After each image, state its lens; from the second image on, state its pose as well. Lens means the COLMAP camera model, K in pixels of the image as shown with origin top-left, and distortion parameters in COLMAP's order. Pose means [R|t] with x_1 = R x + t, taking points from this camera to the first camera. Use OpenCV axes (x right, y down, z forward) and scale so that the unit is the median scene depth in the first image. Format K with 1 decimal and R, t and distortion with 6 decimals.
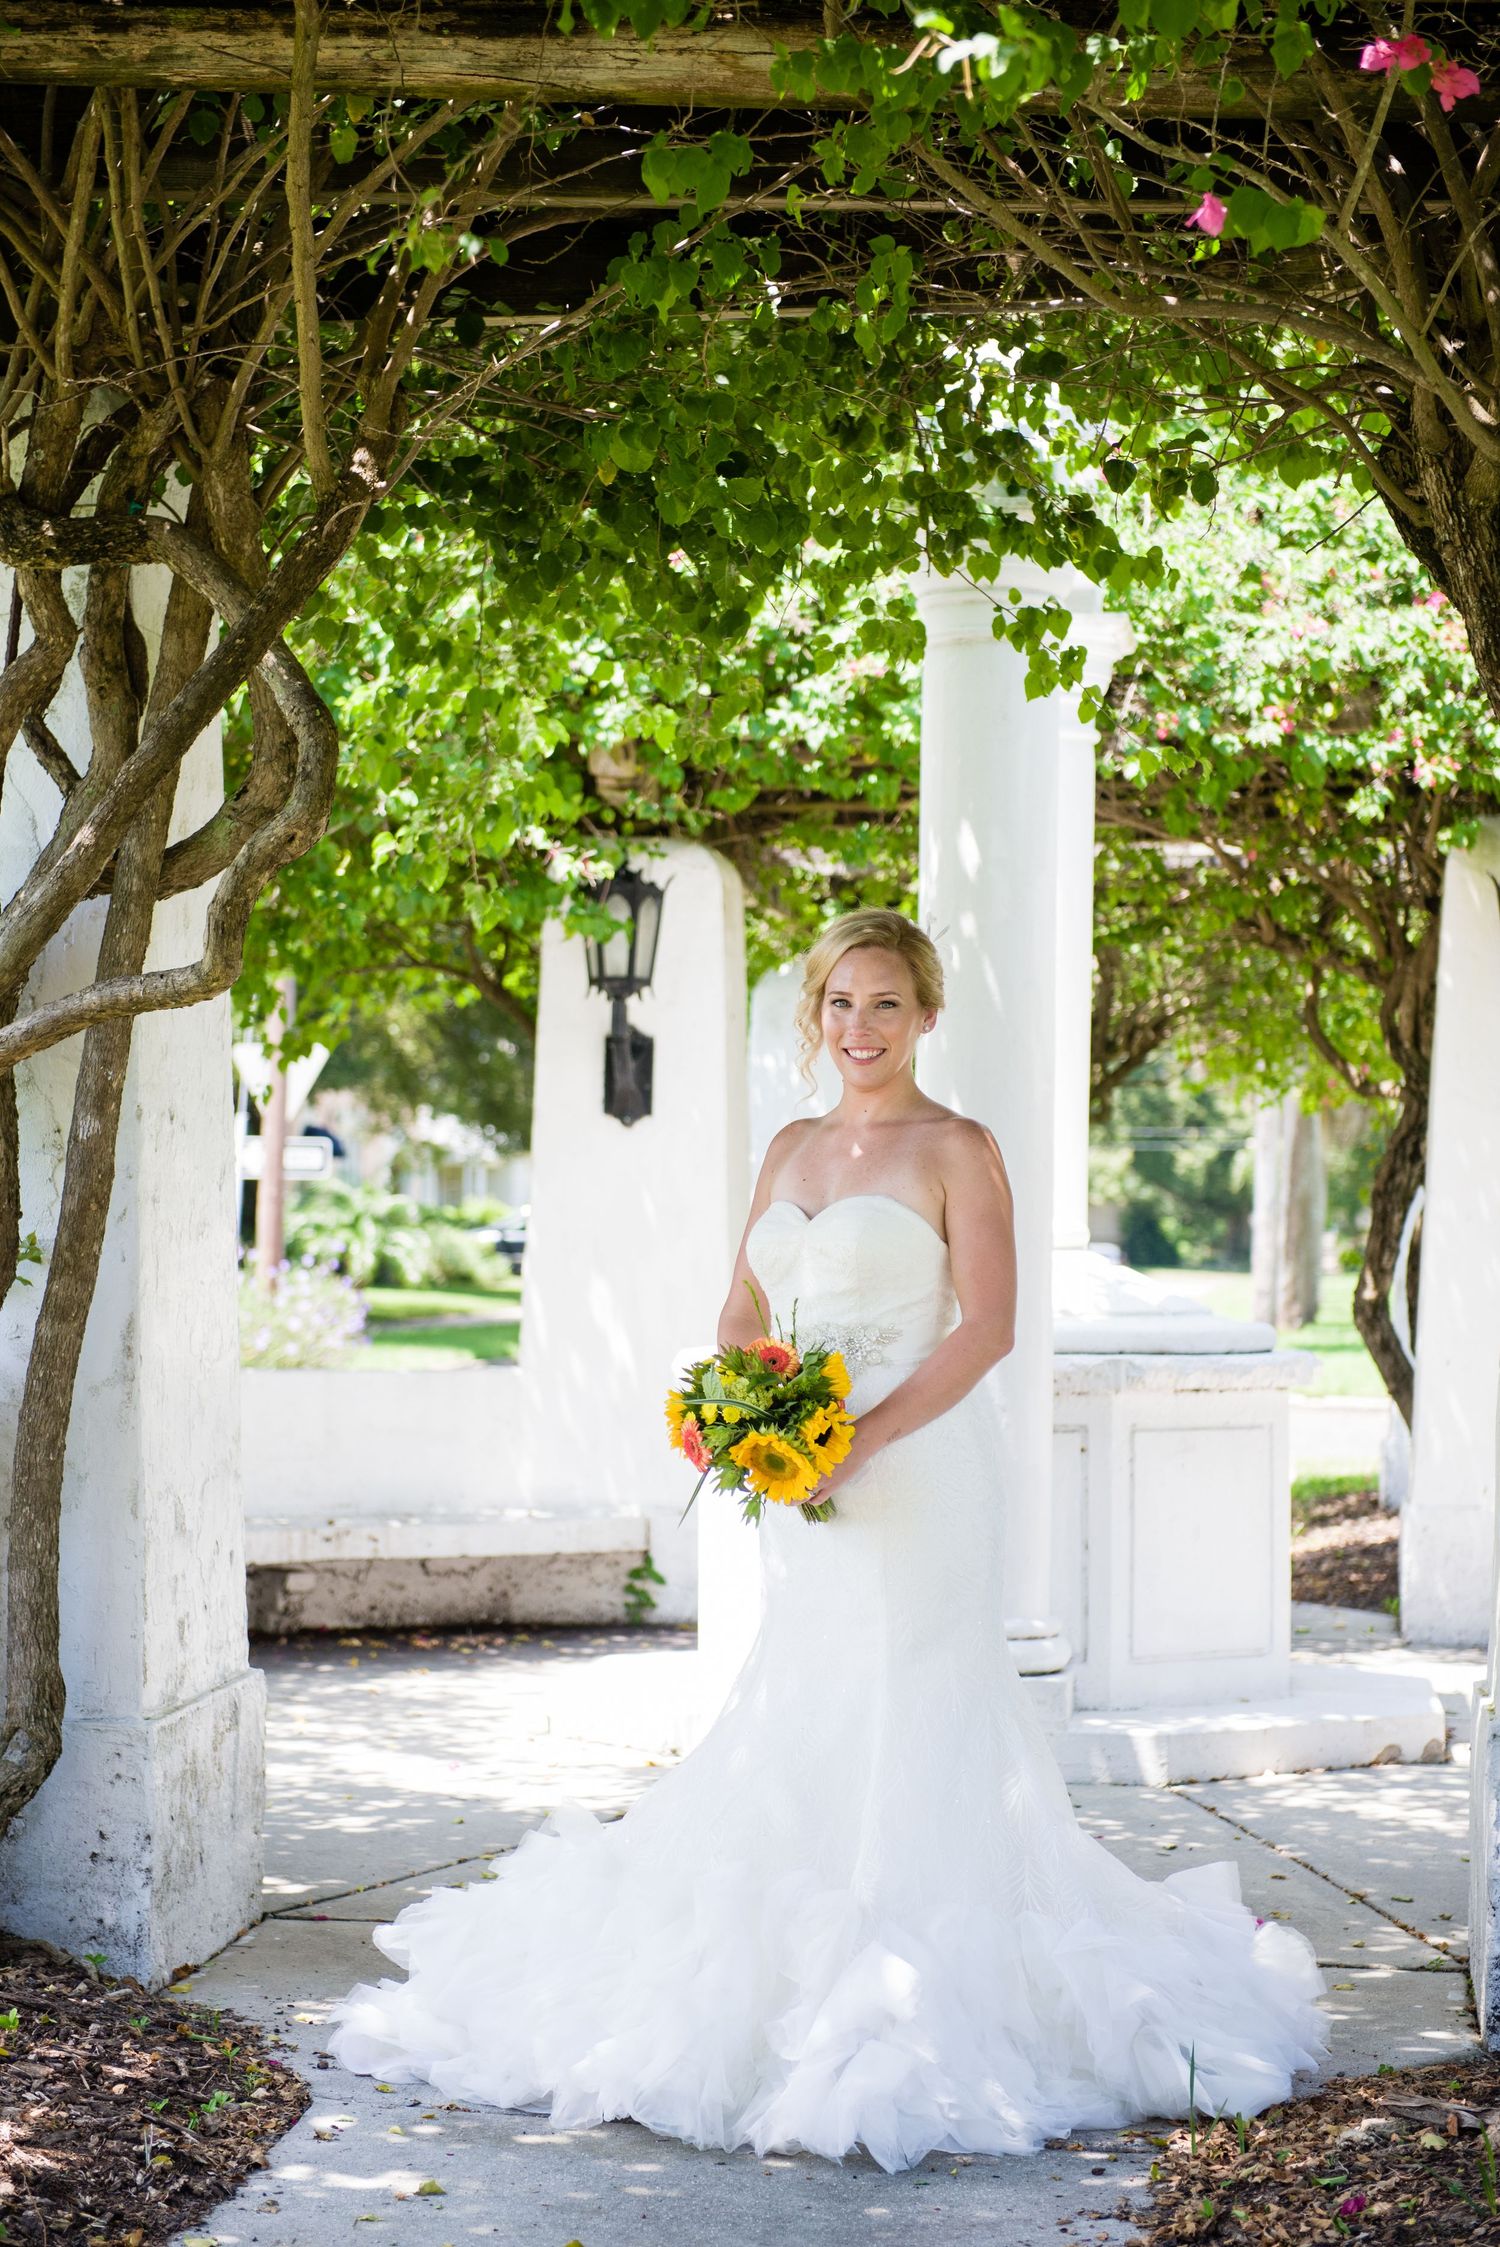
lens RADIAL K [[4106.4, 0, 793.6], [0, 4106.4, 1131.0], [0, 0, 1]] dist [0.088537, -0.344470]
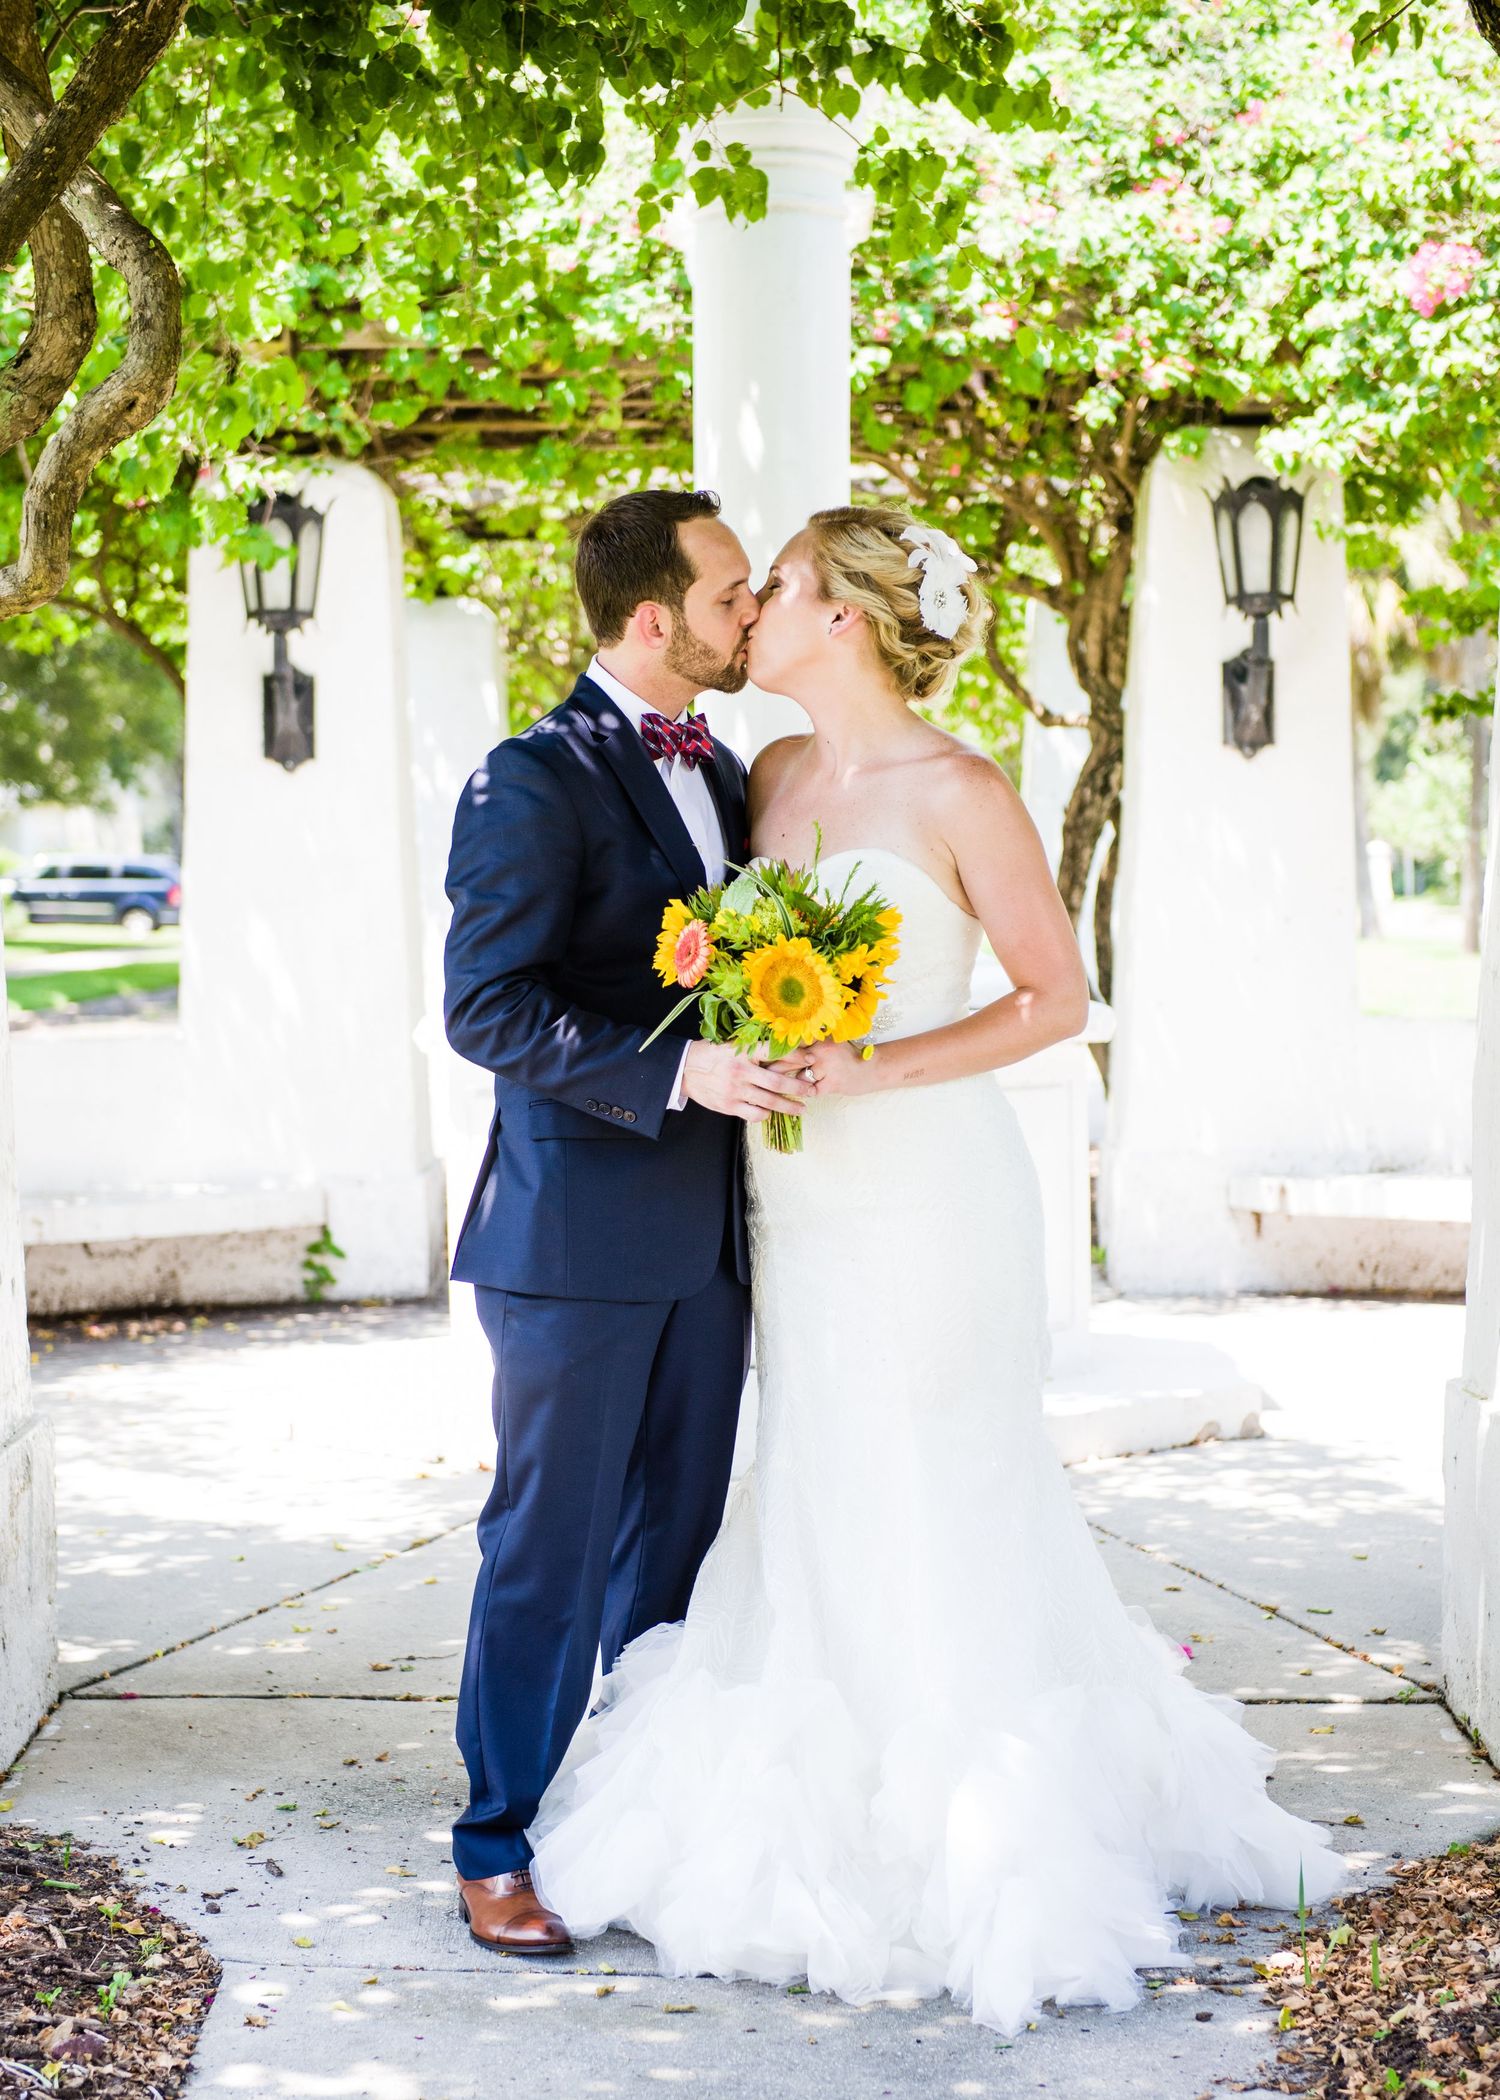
lens RADIAL K [[3917.3, 0, 750.3], [0, 3917.3, 1148.8], [0, 0, 1]] dist [0.121649, -0.283246]
pose [[0.992790, -0.029183, 0.116256, -0.047484], [0.017983, 0.995195, 0.096251, 0.000164], [-0.118507, -0.093466, 0.988545, 0.110663]]
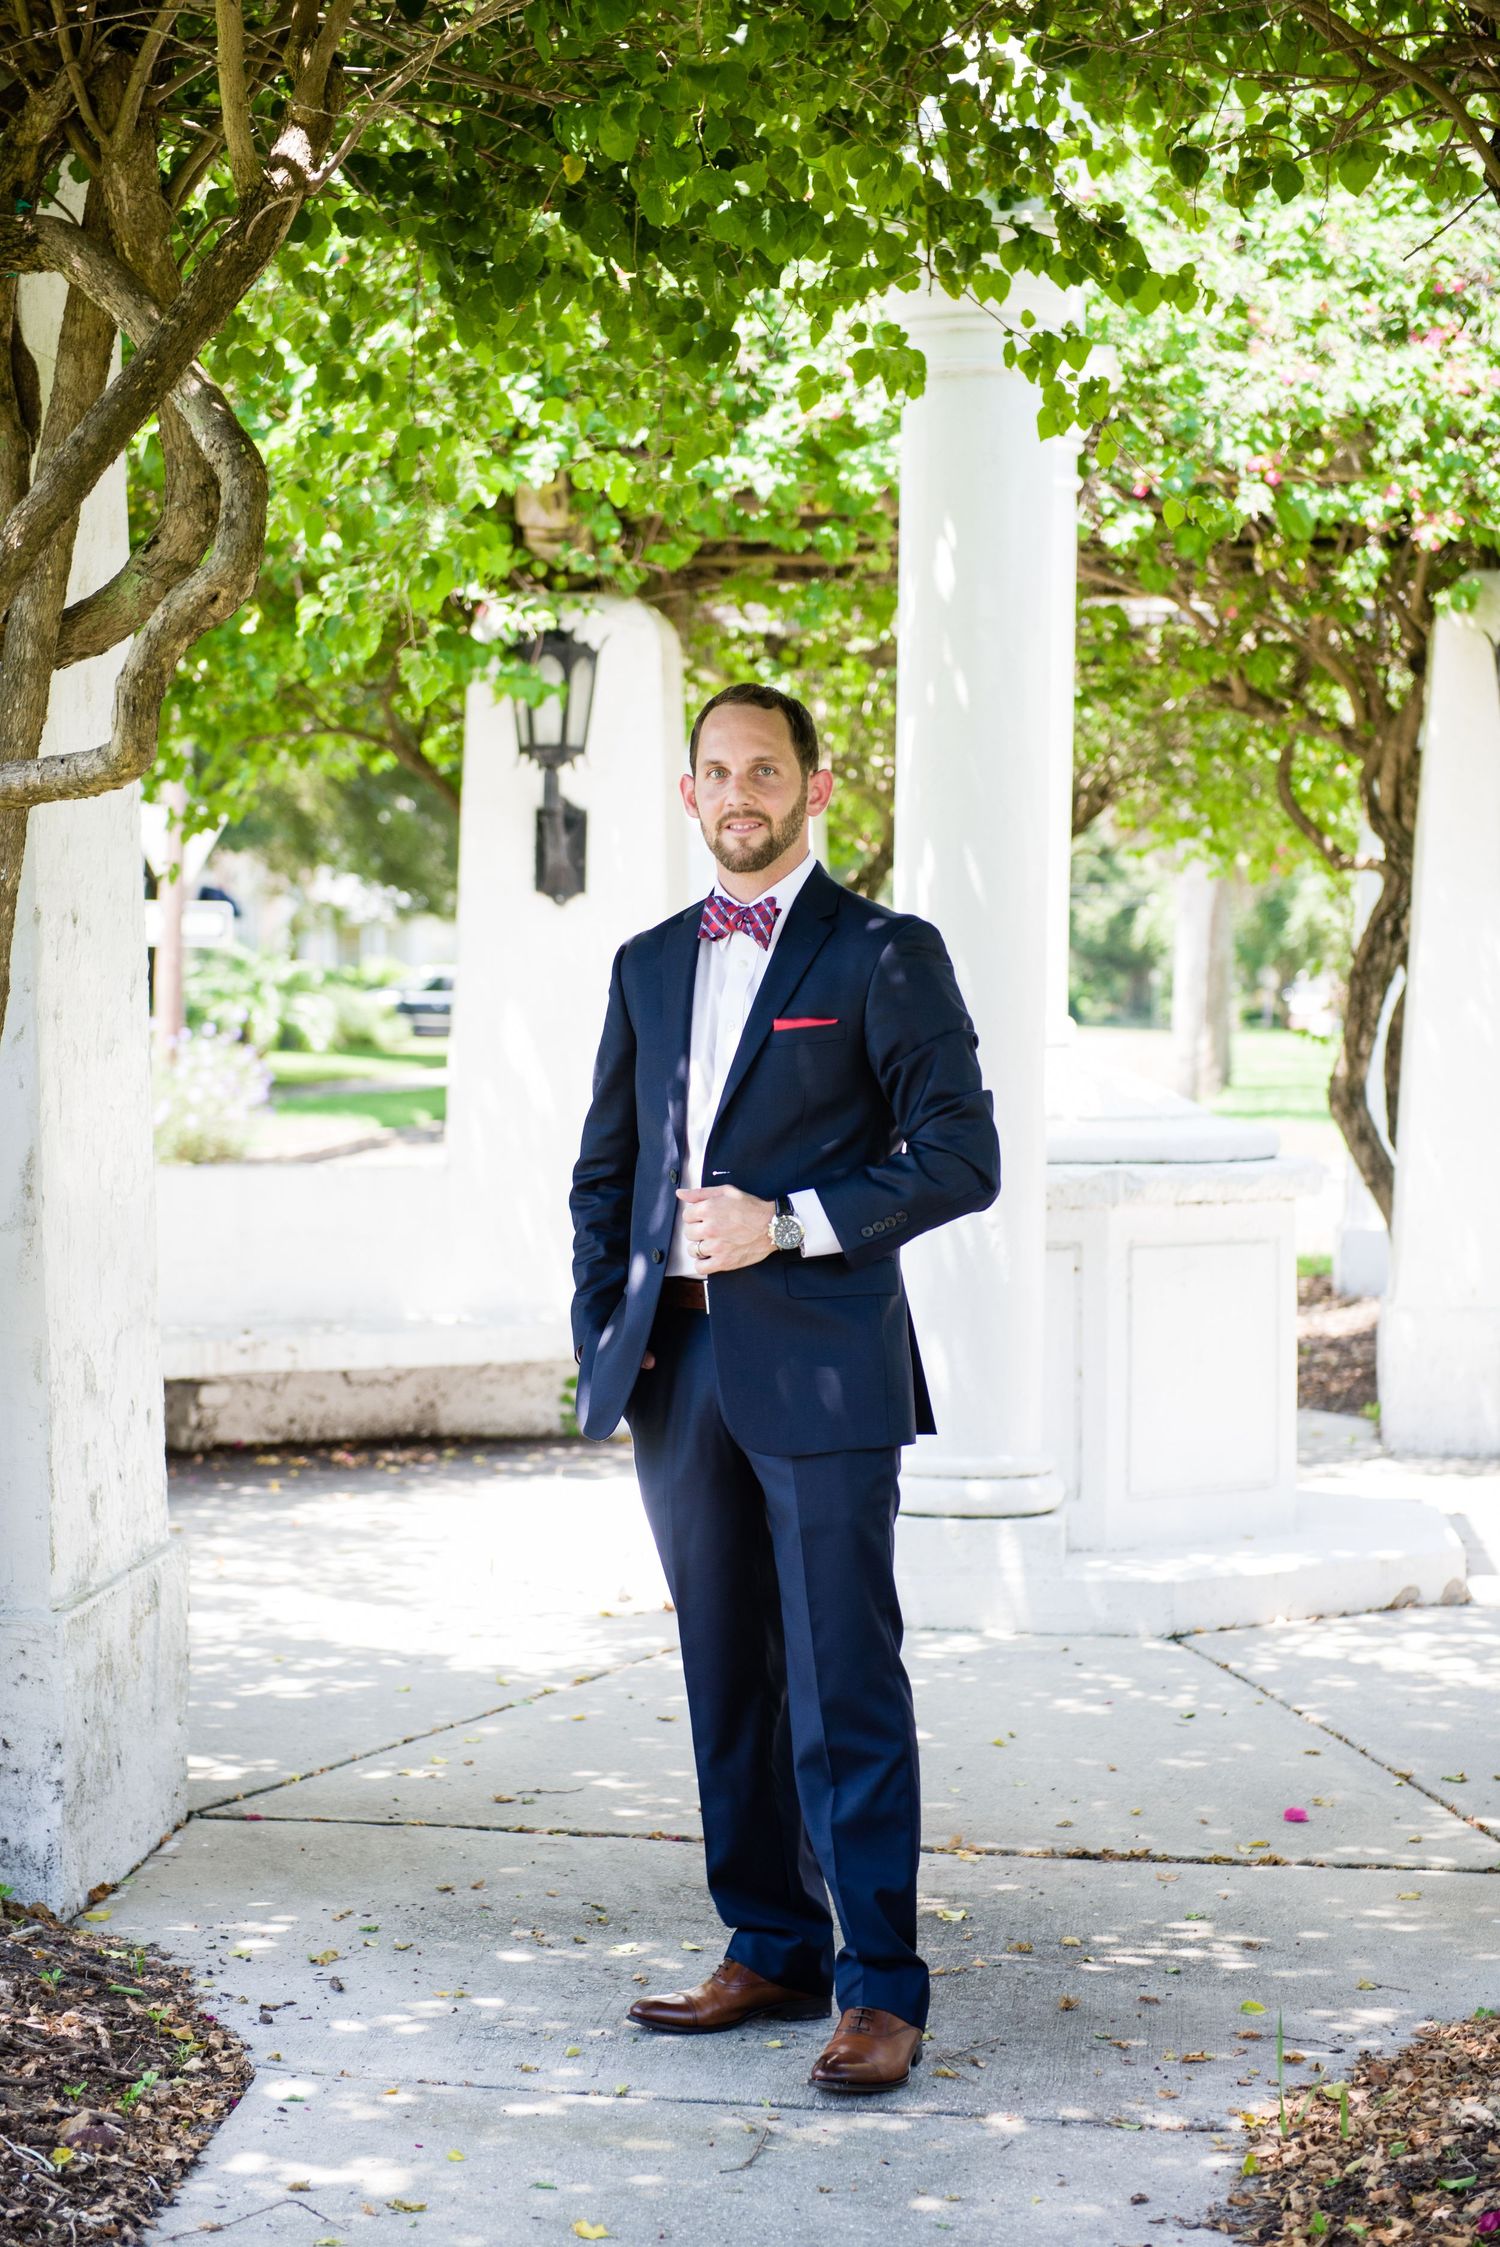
lens RADIAL K [[4106.4, 0, 793.6], [0, 4106.4, 1131.0], [0, 0, 1]] dist [0.088537, -0.344470]
pose [[0.999686, -0.003129, 0.024881, -0.012042], [0.001649, 0.998239, 0.059289, -0.005811], [-0.025023, -0.059230, 0.997931, 0.071775]]
